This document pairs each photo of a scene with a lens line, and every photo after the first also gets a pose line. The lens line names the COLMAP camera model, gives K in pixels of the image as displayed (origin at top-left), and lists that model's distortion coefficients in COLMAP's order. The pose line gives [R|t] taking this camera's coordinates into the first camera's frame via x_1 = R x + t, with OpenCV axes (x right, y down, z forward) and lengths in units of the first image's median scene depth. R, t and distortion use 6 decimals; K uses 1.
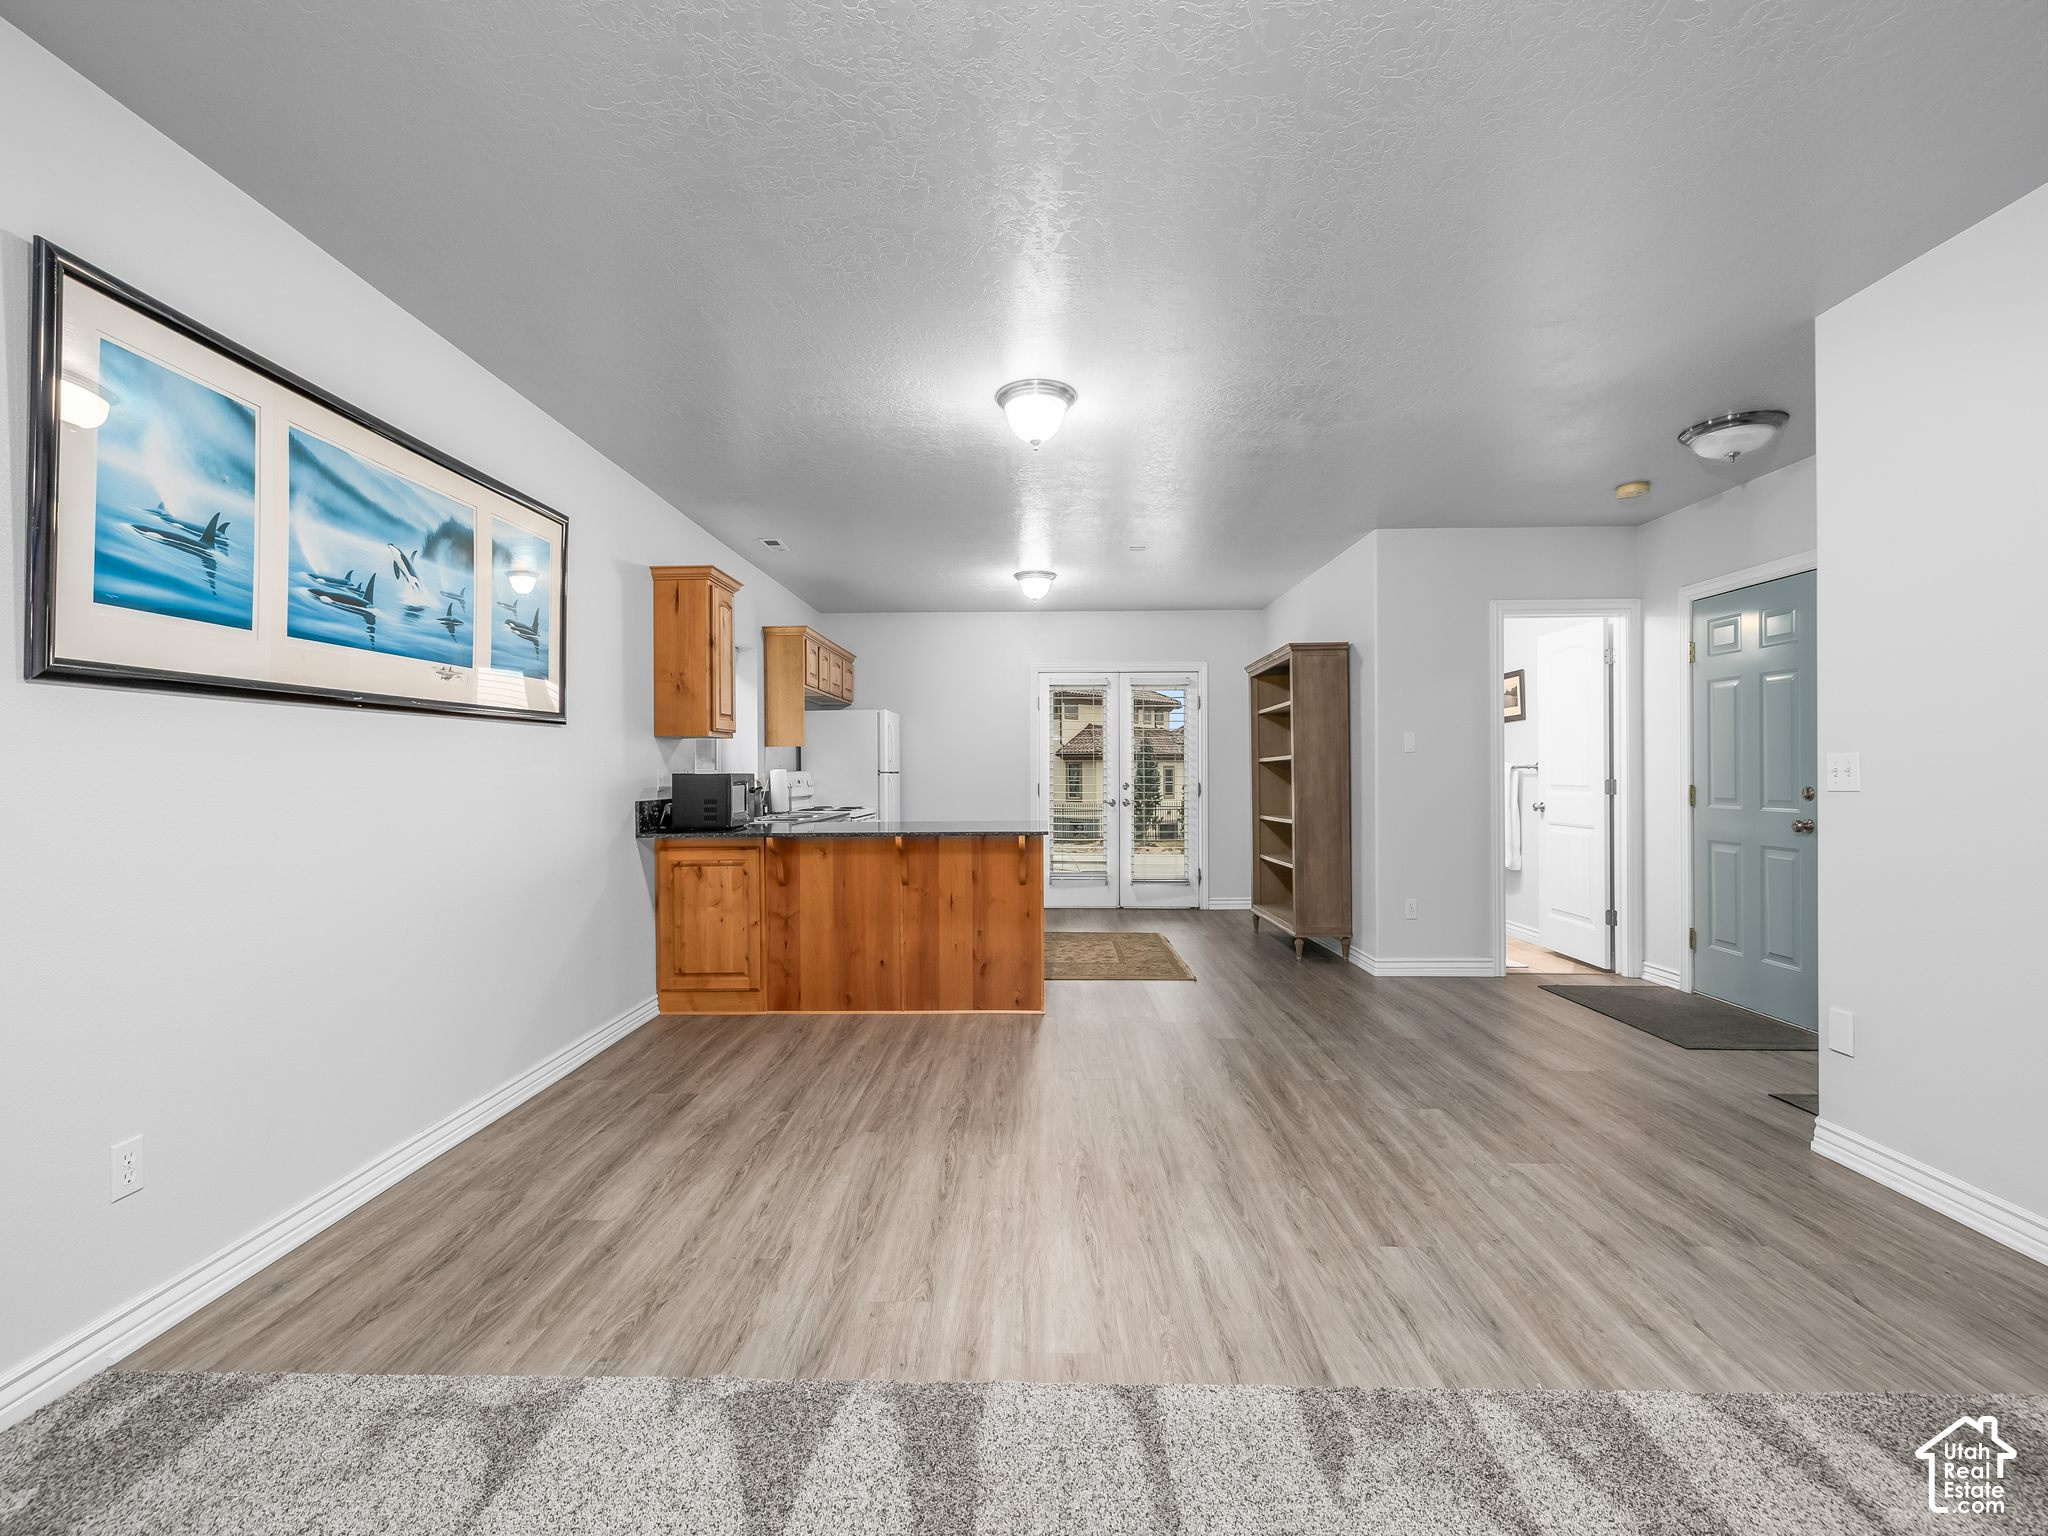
lens RADIAL K [[863.3, 0, 1013.9], [0, 863.3, 770.1], [0, 0, 1]] dist [0.002633, 0.000851]
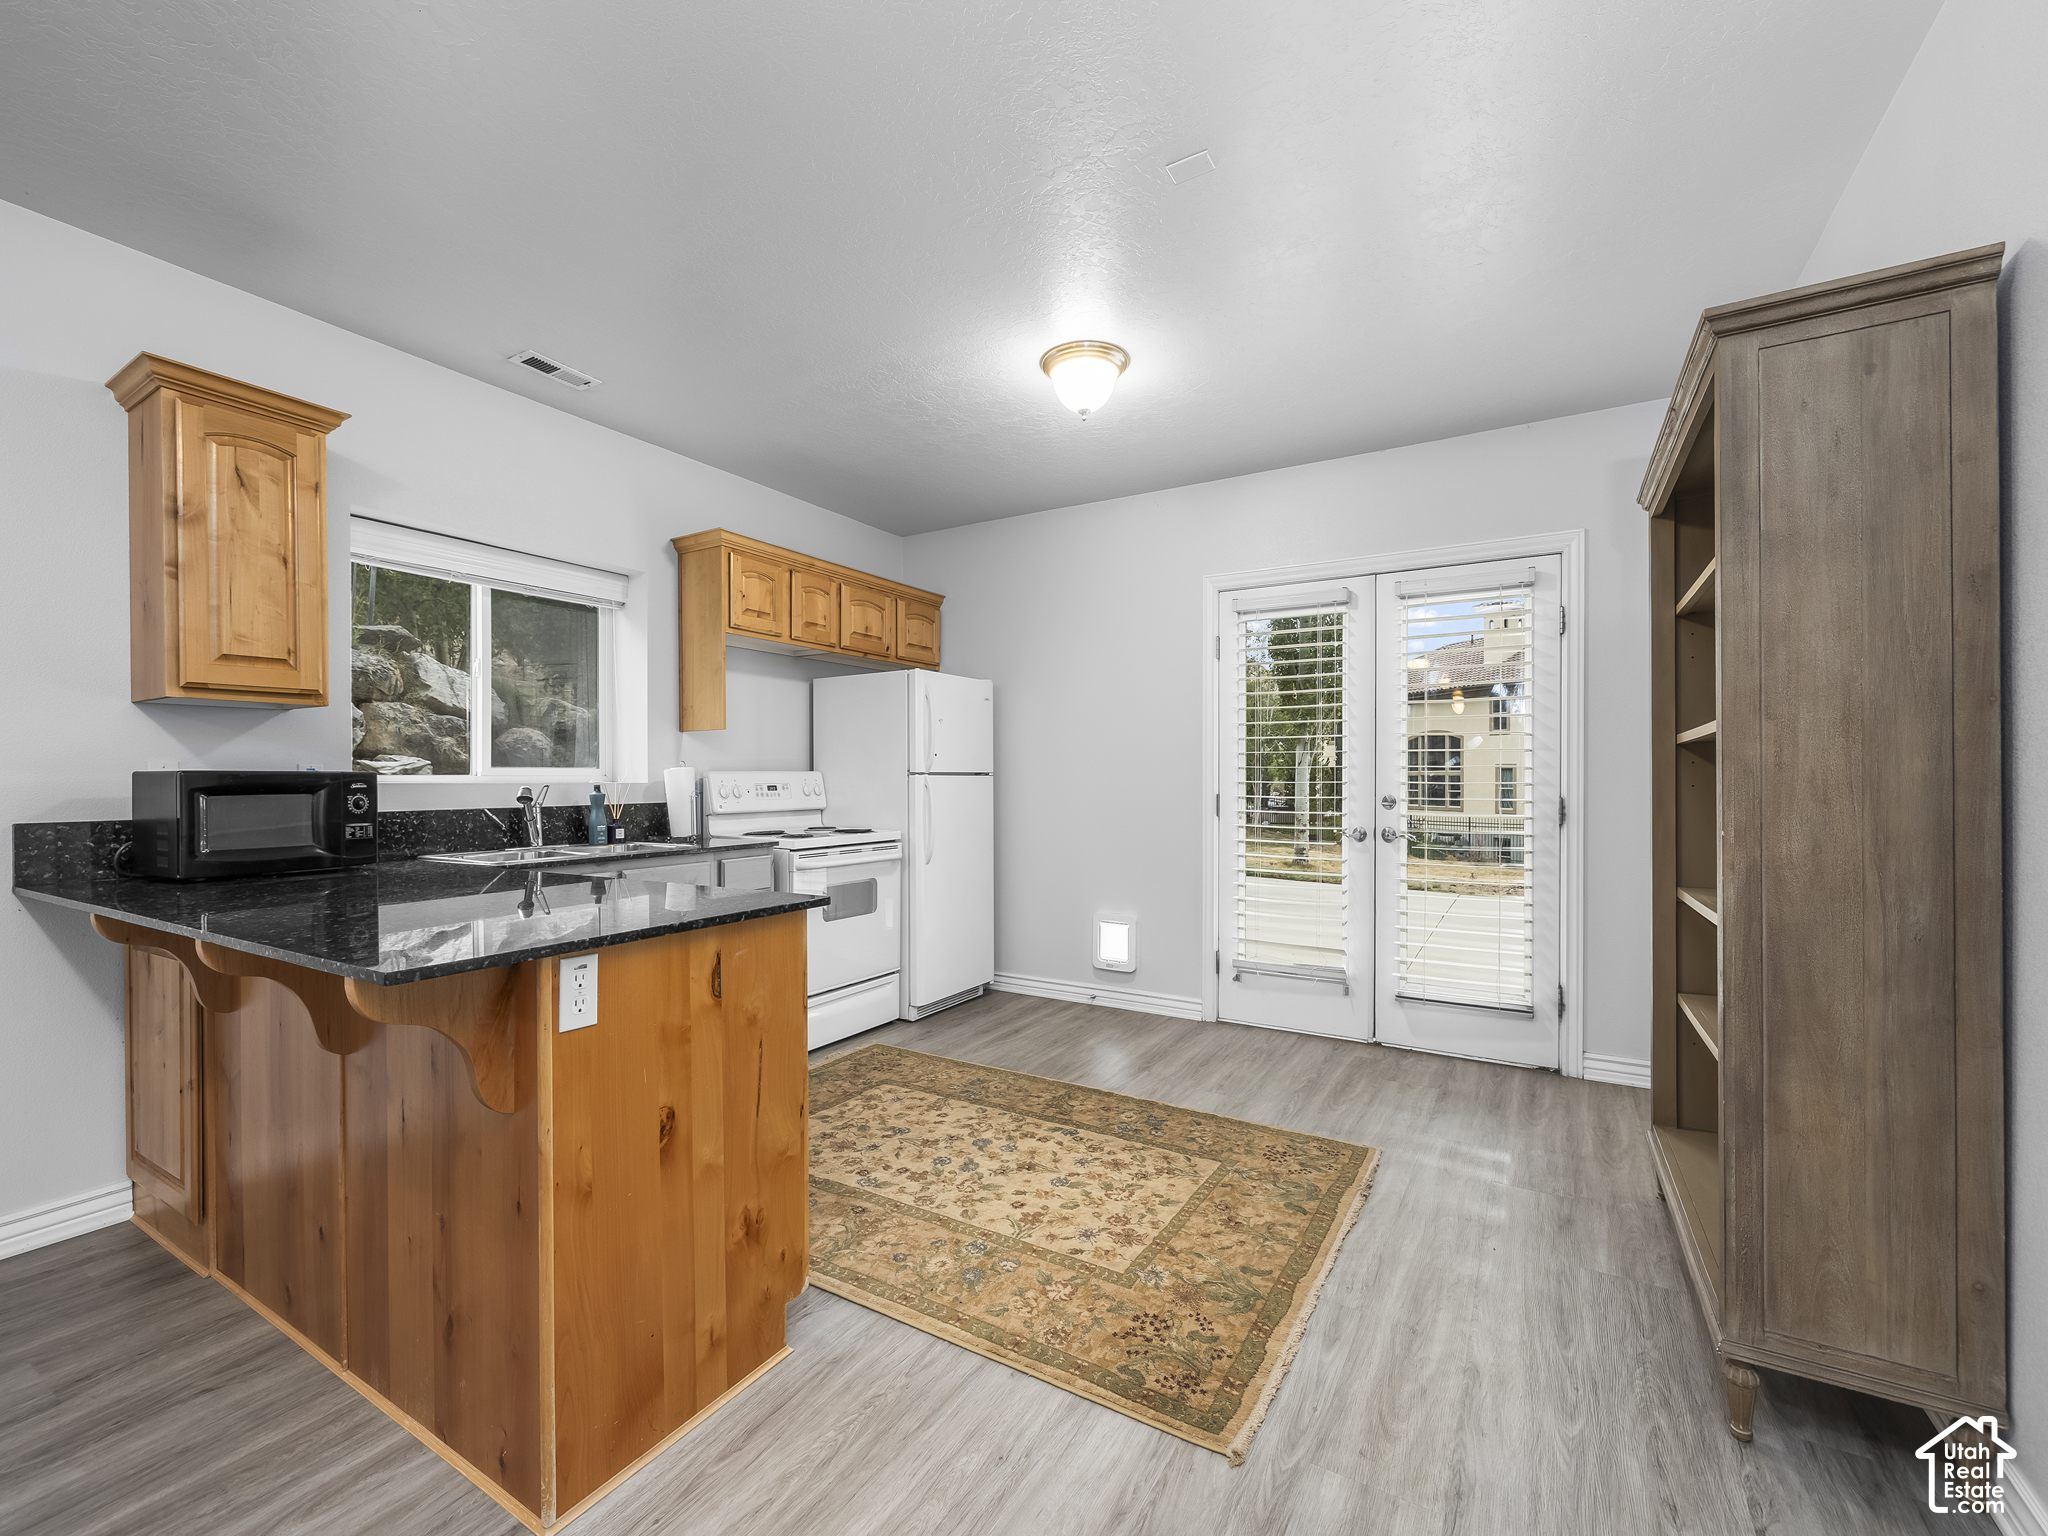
lens RADIAL K [[863.3, 0, 1012.9], [0, 863.3, 782.2], [0, 0, 1]] dist [0.002633, 0.000851]
pose [[0.867754, 0.004203, -0.496976, 0.309504], [-0.000901, 0.999976, 0.006884, 0.006626], [0.496993, -0.005526, 0.867737, 0.749383]]
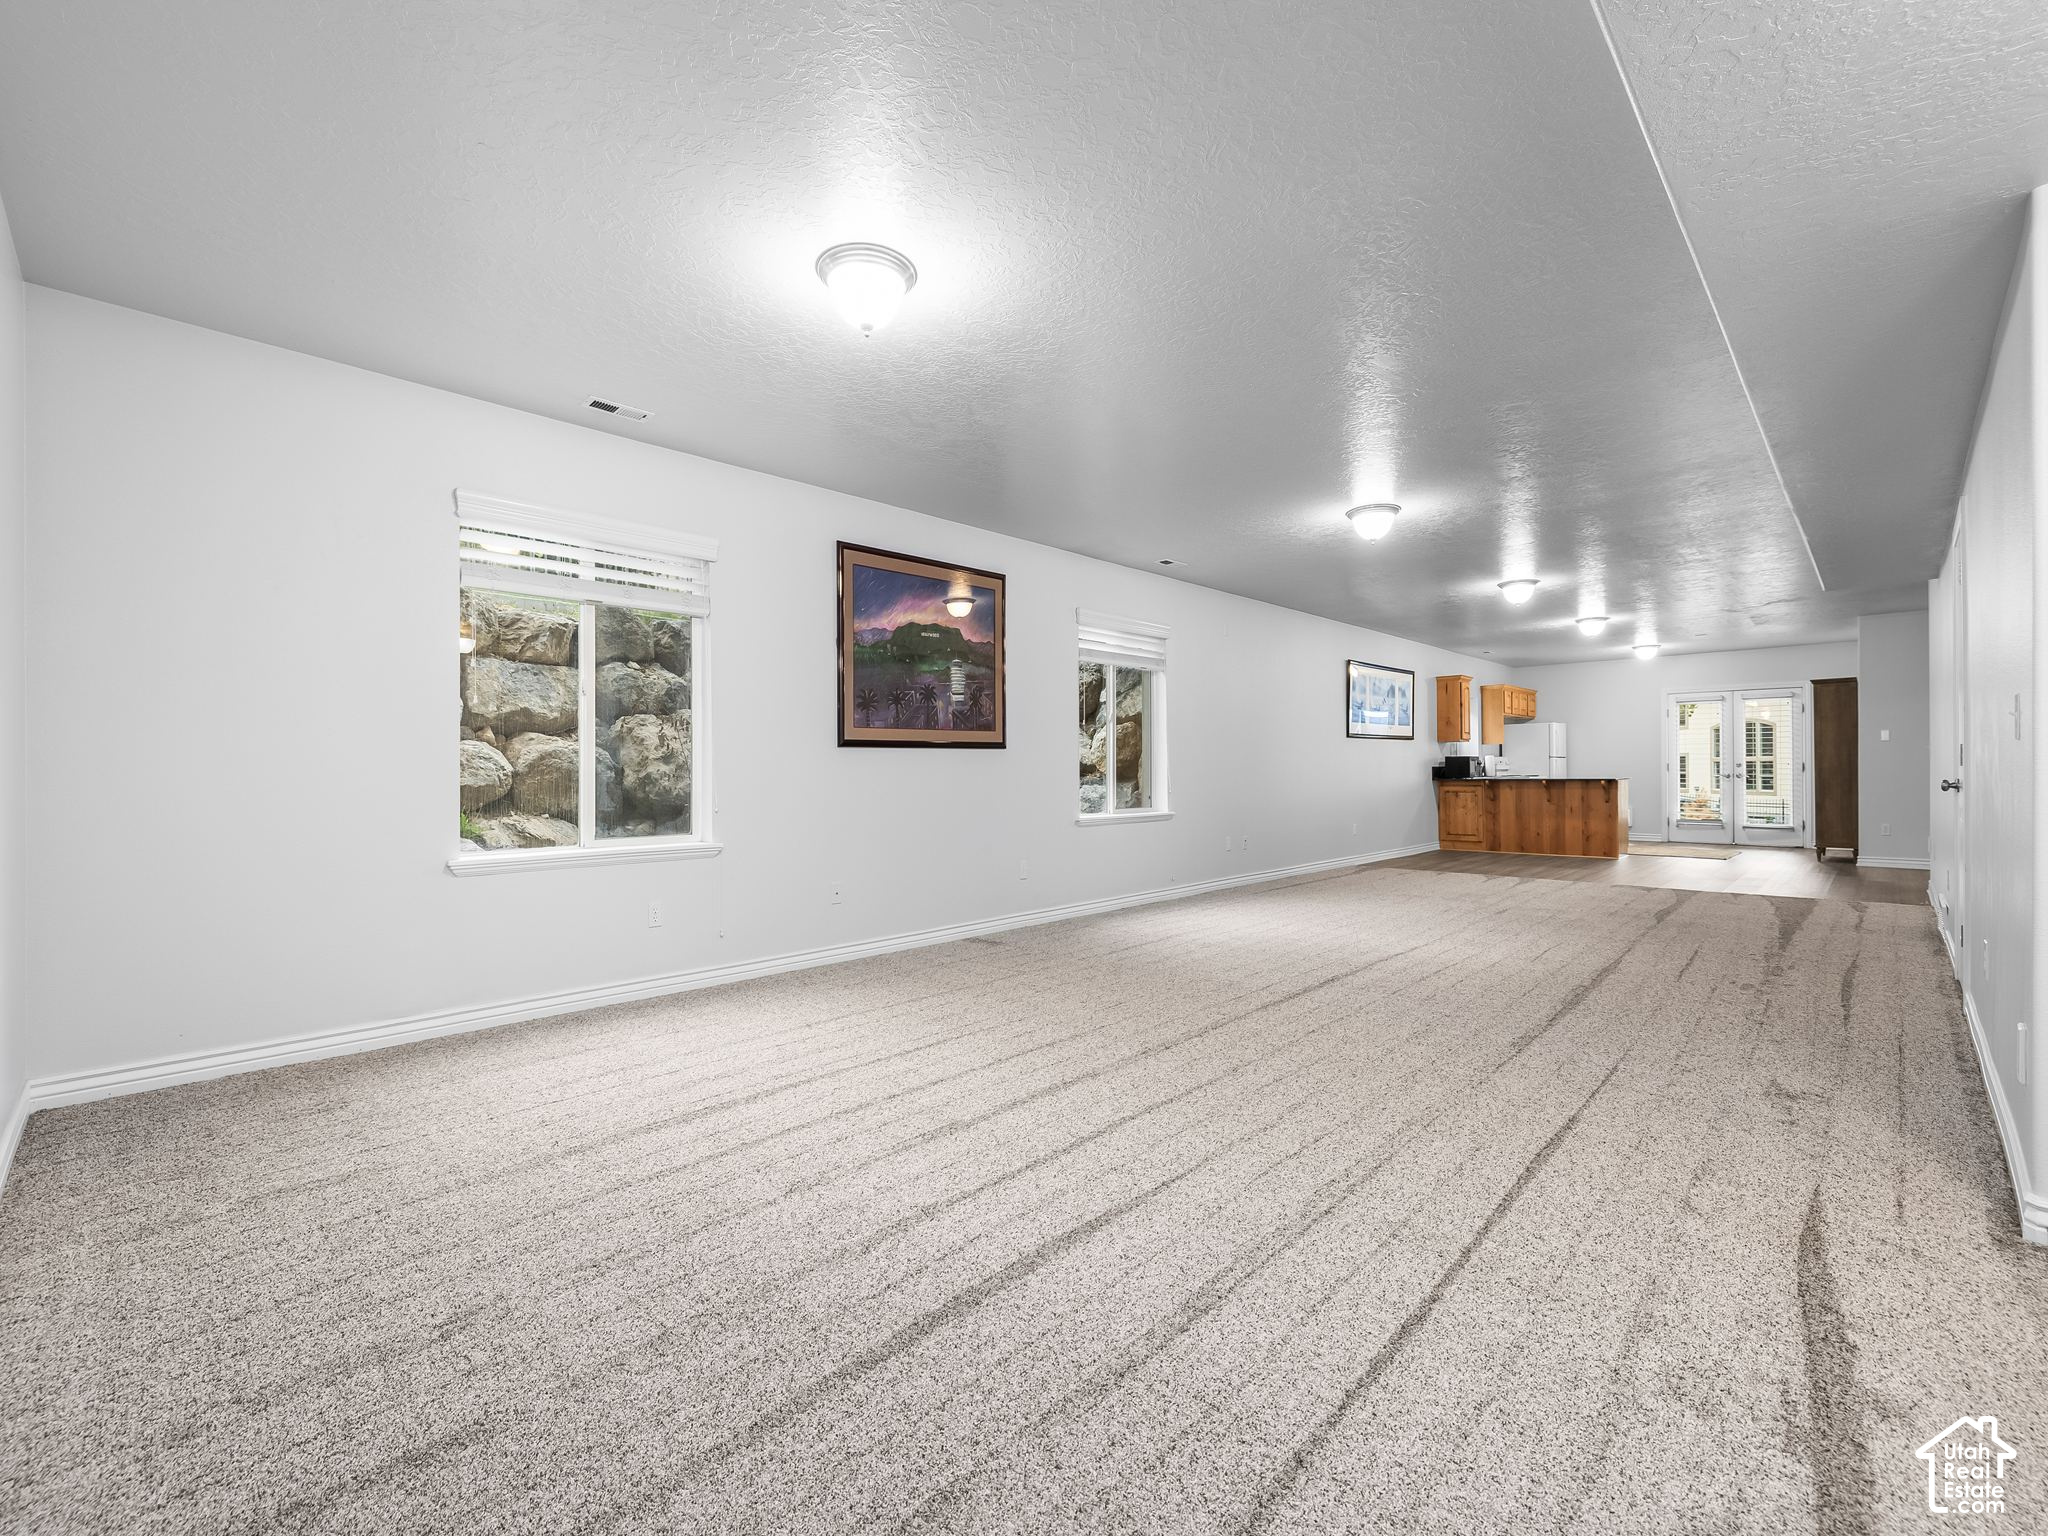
lens RADIAL K [[863.3, 0, 1016.6], [0, 863.3, 764.5], [0, 0, 1]] dist [0.002633, 0.000851]
pose [[0.723421, -0.004305, -0.690394, 0.429495], [0.002715, 0.999991, -0.003390, 0.031514], [0.690402, 0.000578, 0.723426, -1.633279]]
